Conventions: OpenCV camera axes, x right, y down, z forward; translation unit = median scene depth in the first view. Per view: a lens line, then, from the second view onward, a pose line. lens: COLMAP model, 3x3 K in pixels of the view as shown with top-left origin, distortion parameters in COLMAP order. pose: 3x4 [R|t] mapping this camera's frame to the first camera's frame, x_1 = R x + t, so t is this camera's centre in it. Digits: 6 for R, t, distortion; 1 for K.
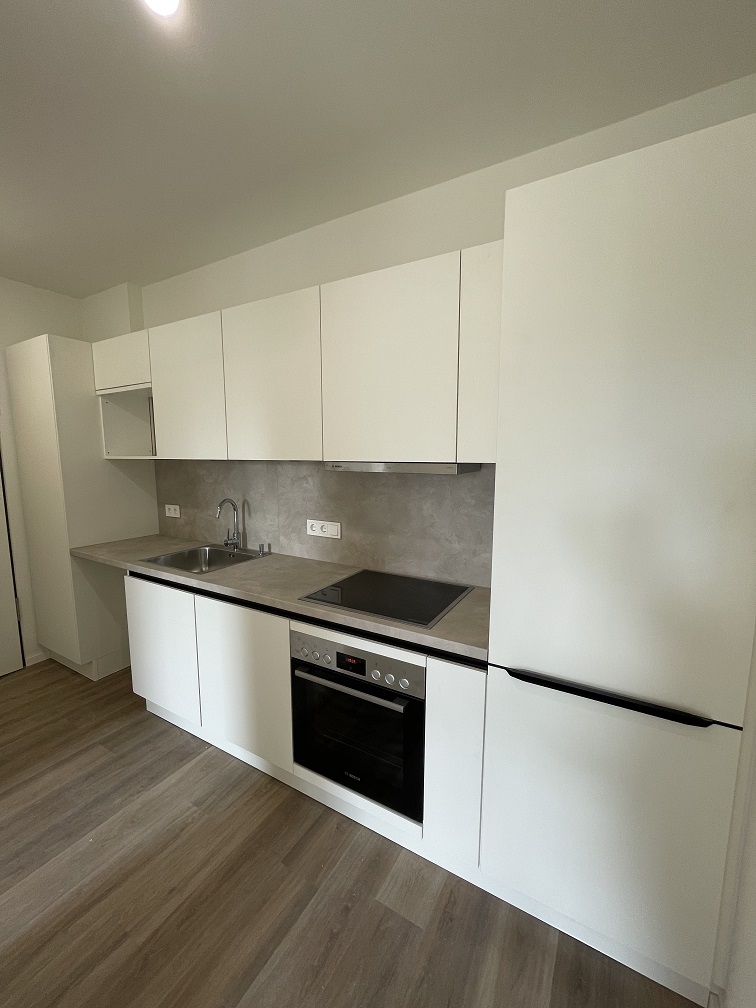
lens RADIAL K [[407.0, 0, 379.1], [0, 407.0, 506.2], [0, 0, 1]] dist [-0.002731, -0.000217]
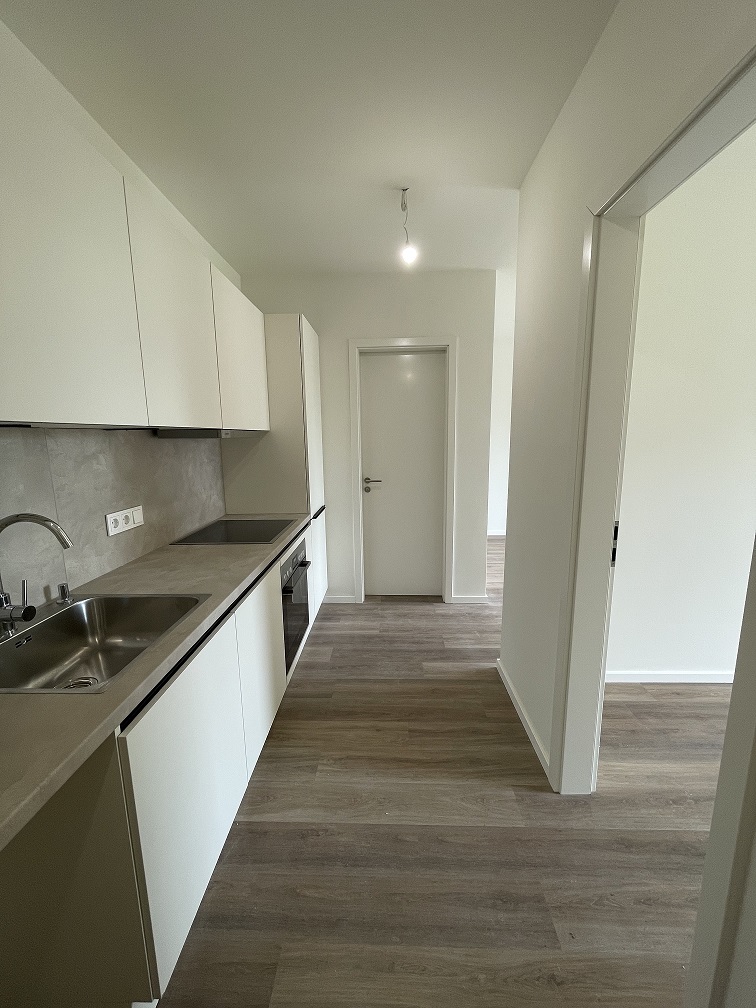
lens RADIAL K [[407.0, 0, 379.1], [0, 407.0, 506.2], [0, 0, 1]] dist [-0.002731, -0.000217]
pose [[-0.480521, -0.146900, 0.864592, -1.037201], [0.121674, 0.965169, 0.231612, -0.090205], [-0.868501, 0.216493, -0.445910, 0.930742]]
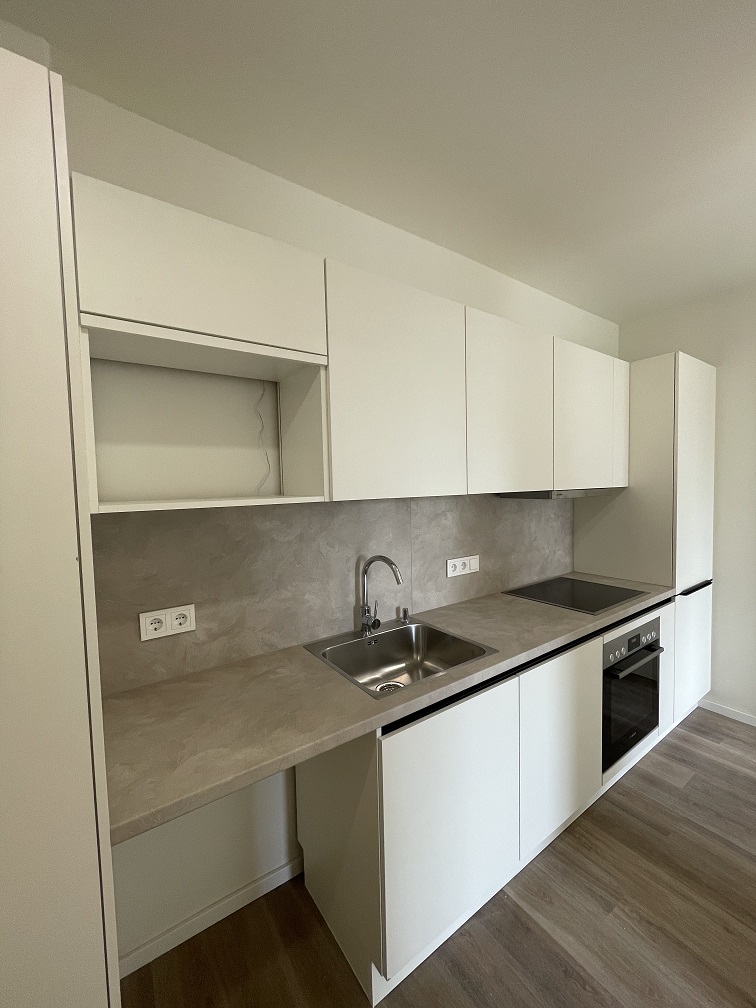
lens RADIAL K [[407.0, 0, 379.1], [0, 407.0, 506.2], [0, 0, 1]] dist [-0.002731, -0.000217]
pose [[0.414758, -0.059720, 0.907970, -1.063772], [0.139504, 0.990221, 0.001405, -0.108827], [-0.899174, 0.126082, 0.419033, 0.773846]]
